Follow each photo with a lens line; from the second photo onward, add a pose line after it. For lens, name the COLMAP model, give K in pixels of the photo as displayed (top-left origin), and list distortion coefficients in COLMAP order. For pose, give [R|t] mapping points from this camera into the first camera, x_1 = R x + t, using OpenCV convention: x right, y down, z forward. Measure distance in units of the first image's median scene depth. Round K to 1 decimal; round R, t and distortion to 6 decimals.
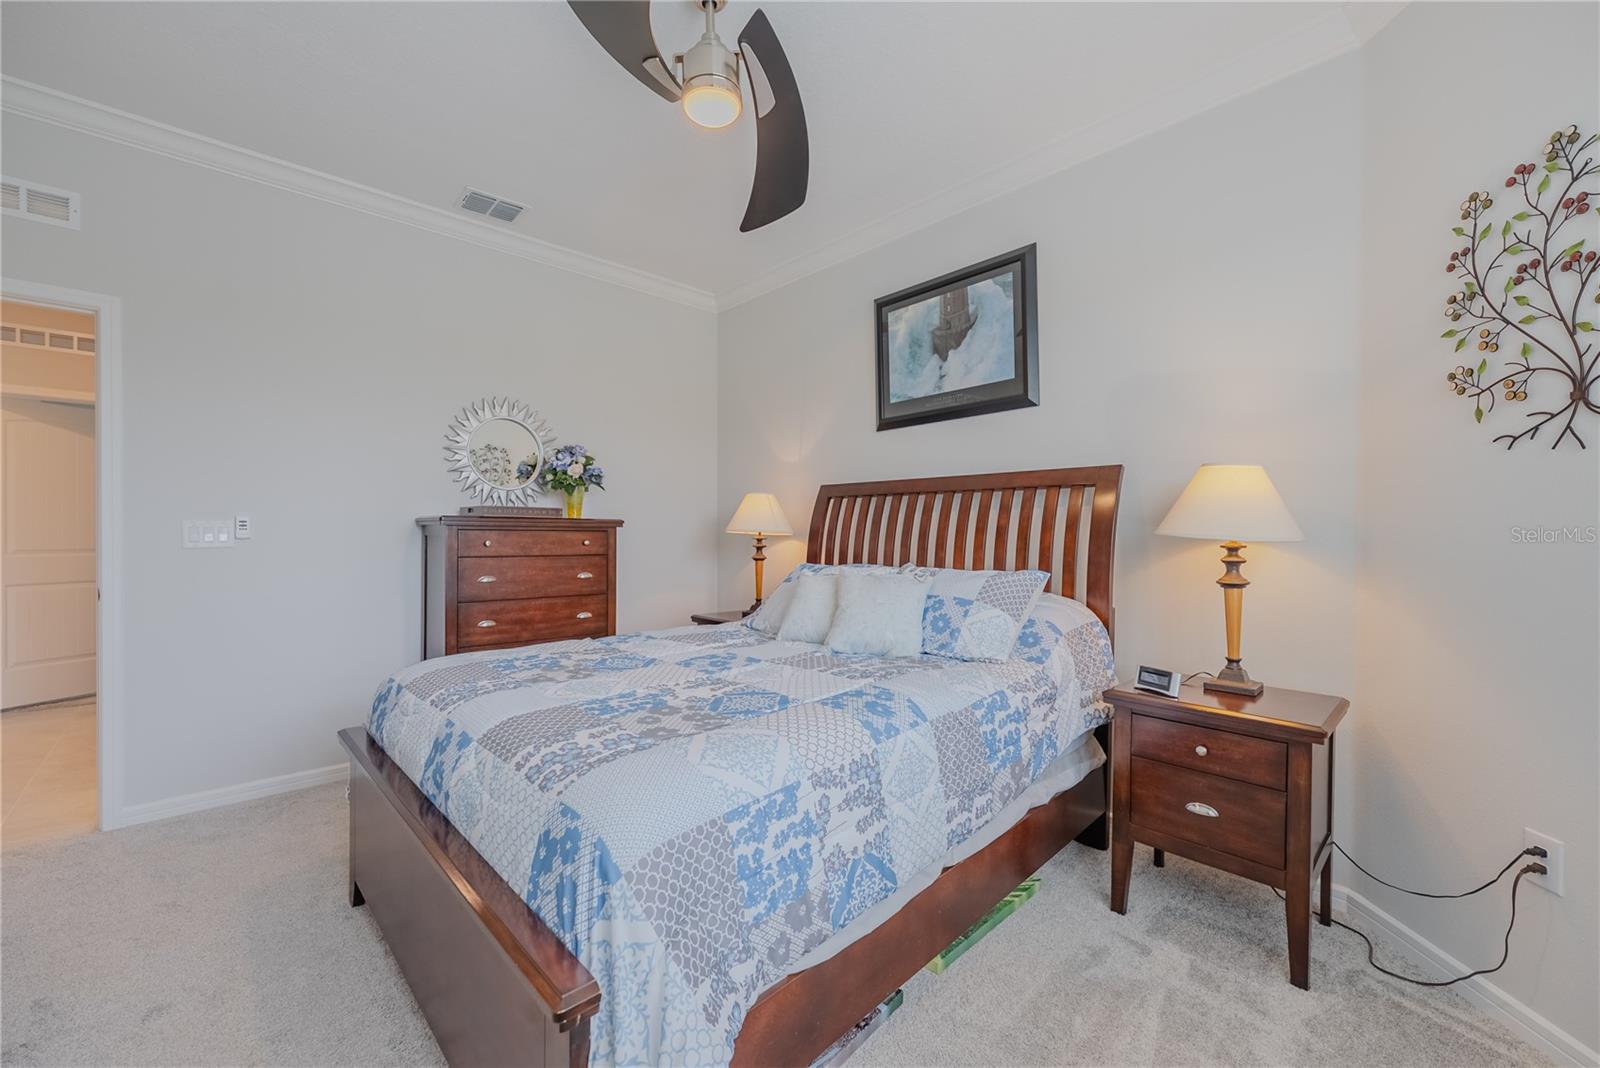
lens RADIAL K [[648.6, 0, 801.6], [0, 648.6, 537.5], [0, 0, 1]] dist [0.011038, -0.000787]
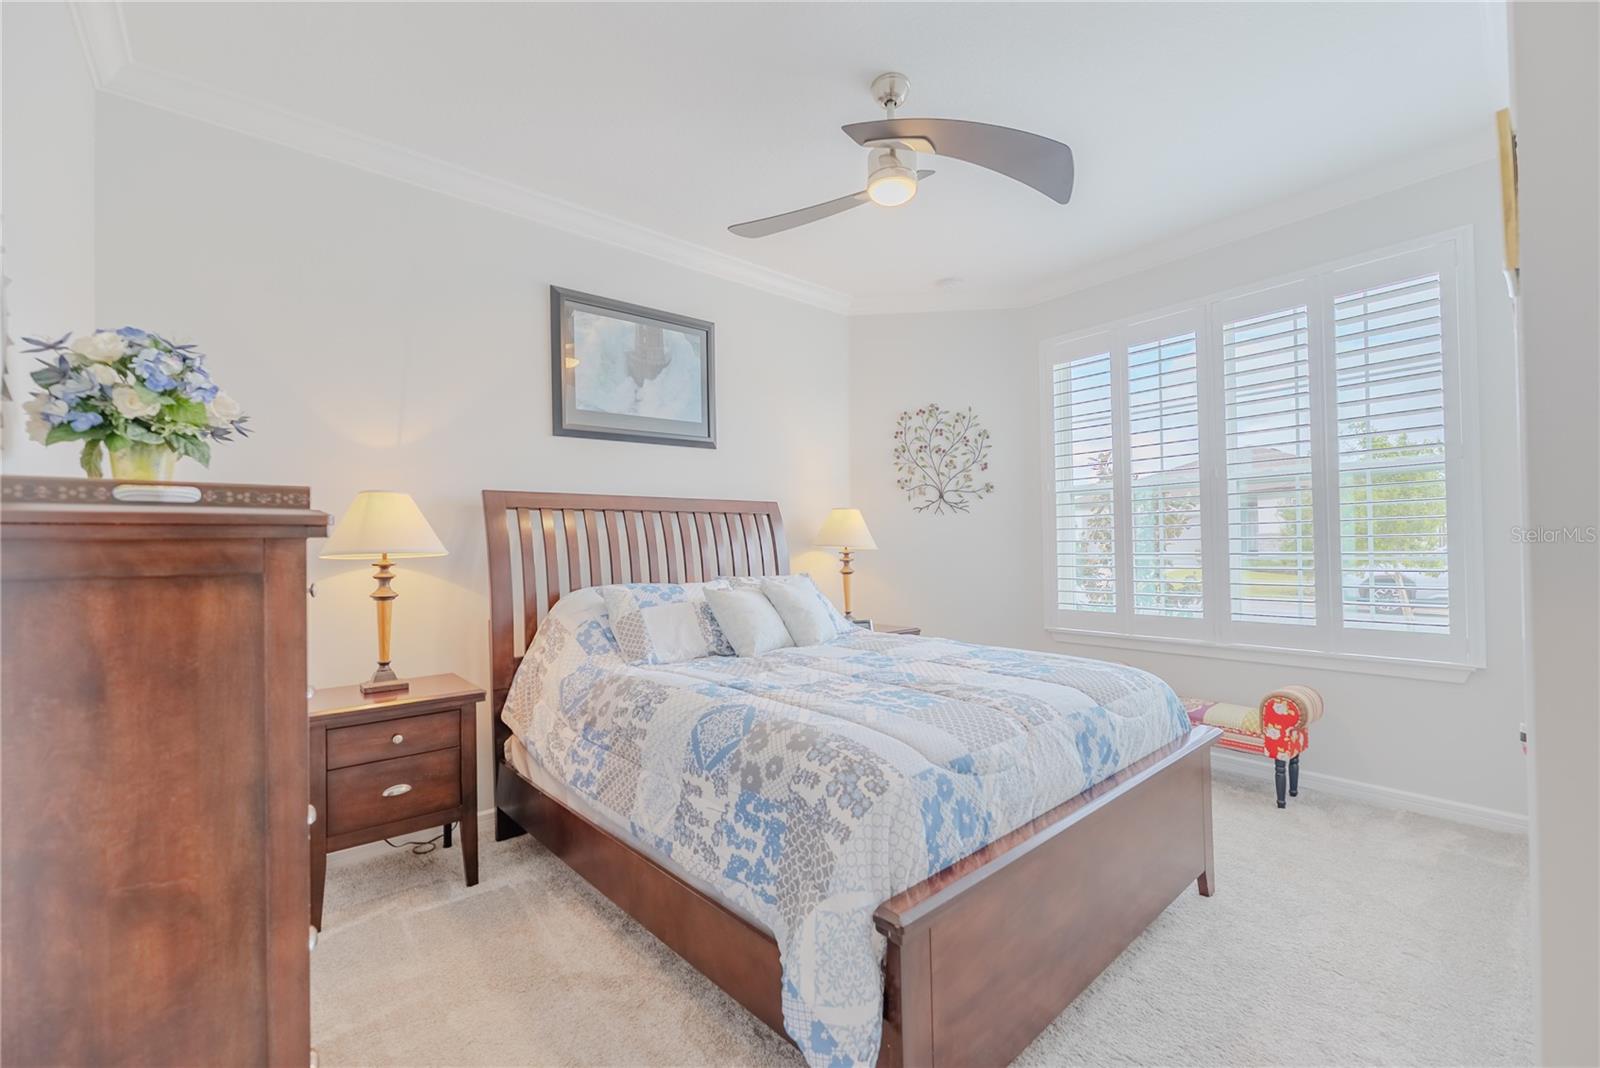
lens RADIAL K [[648.6, 0, 801.6], [0, 648.6, 537.5], [0, 0, 1]] dist [0.011038, -0.000787]
pose [[0.057837, 0.005419, 0.998311, -0.899403], [0.022196, 0.999731, -0.006712, -0.014597], [-0.998079, 0.022546, 0.057701, 0.749196]]
